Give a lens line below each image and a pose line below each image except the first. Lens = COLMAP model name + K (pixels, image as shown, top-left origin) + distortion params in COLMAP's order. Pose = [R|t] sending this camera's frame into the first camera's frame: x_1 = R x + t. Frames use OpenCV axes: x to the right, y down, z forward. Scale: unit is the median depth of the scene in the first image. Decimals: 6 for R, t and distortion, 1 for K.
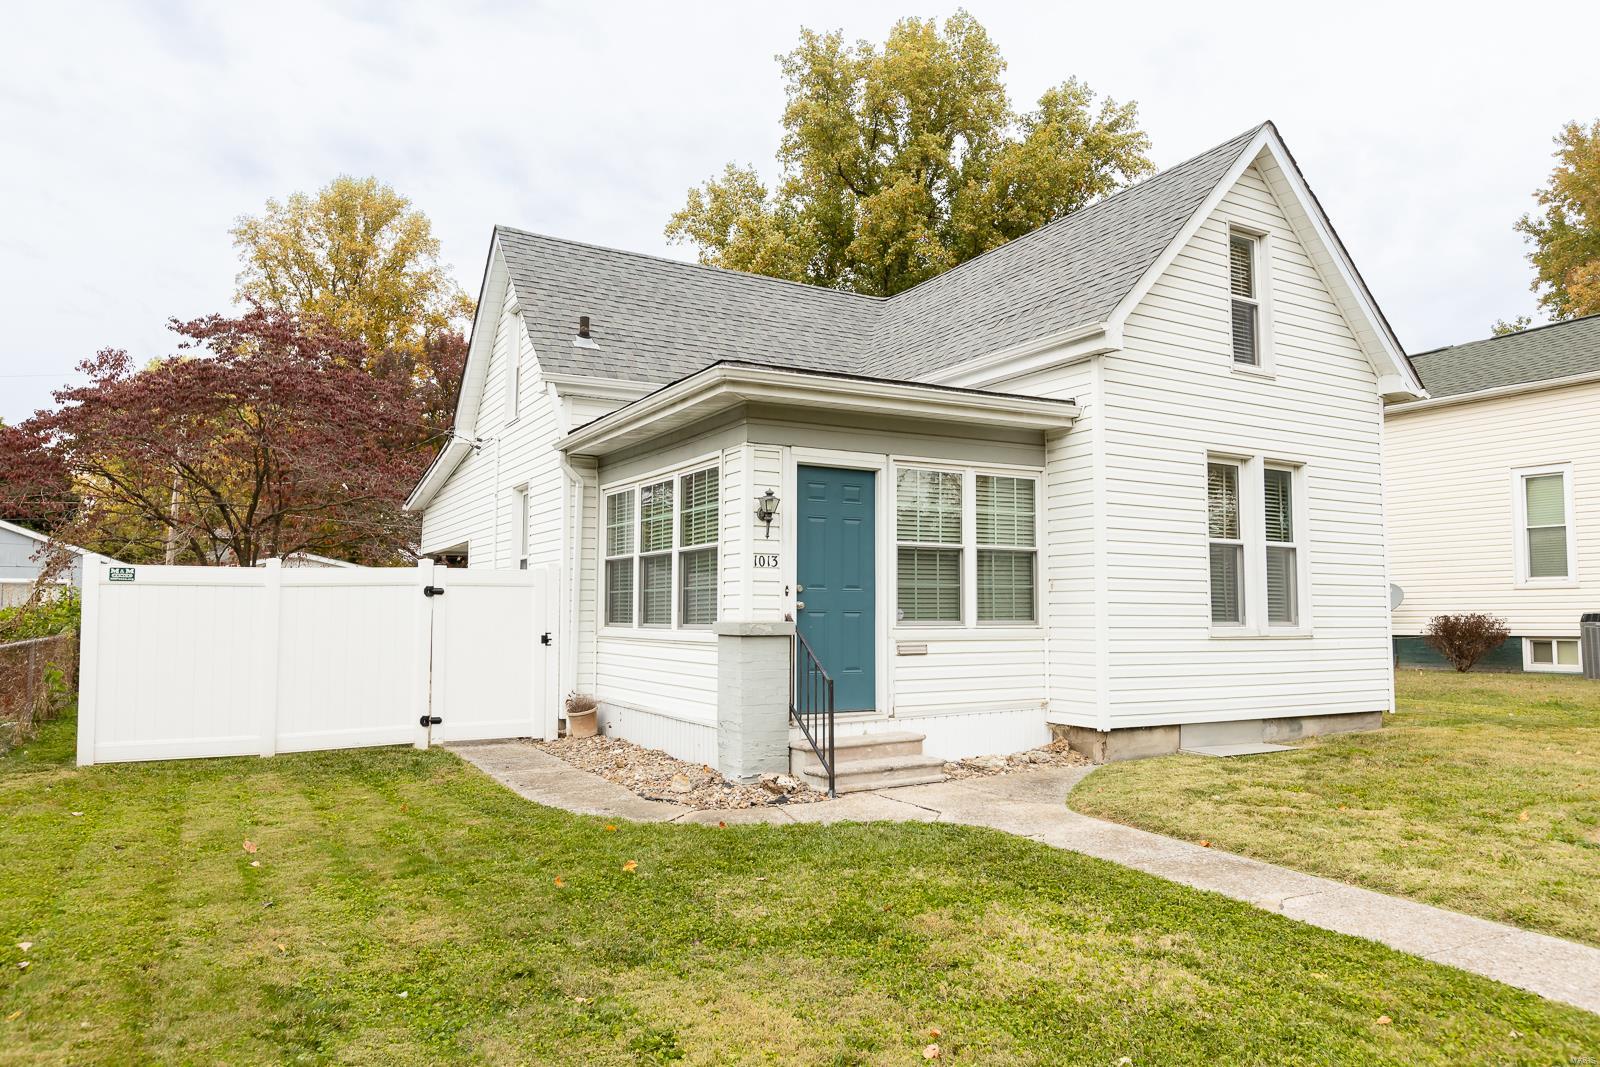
lens RADIAL K [[1065.2, 0, 800.0], [0, 1065.2, 533.5], [0, 0, 1]] dist [-0.005233, -0.001150]
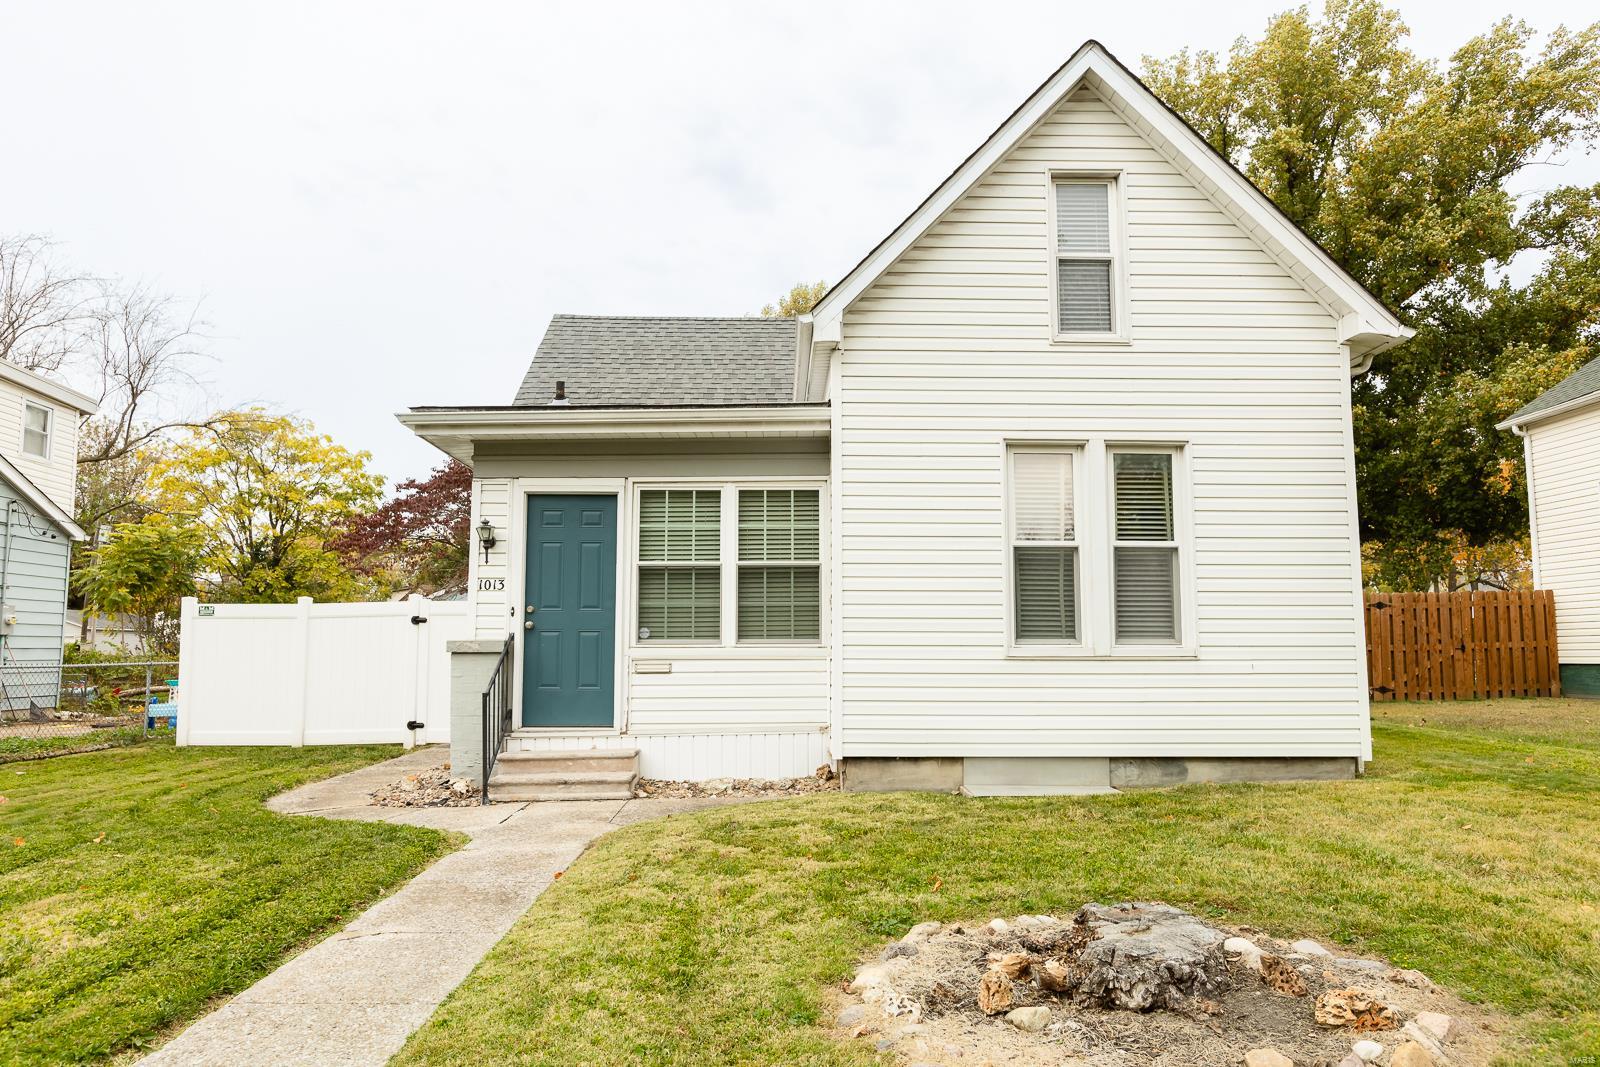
lens RADIAL K [[975.7, 0, 798.8], [0, 975.7, 551.3], [0, 0, 1]] dist [-0.005436, 0.000142]
pose [[0.875236, -0.051912, -0.480902, 0.641573], [0.040228, 0.998592, -0.034581, 0.034283], [0.482020, 0.010920, 0.876092, 0.241374]]
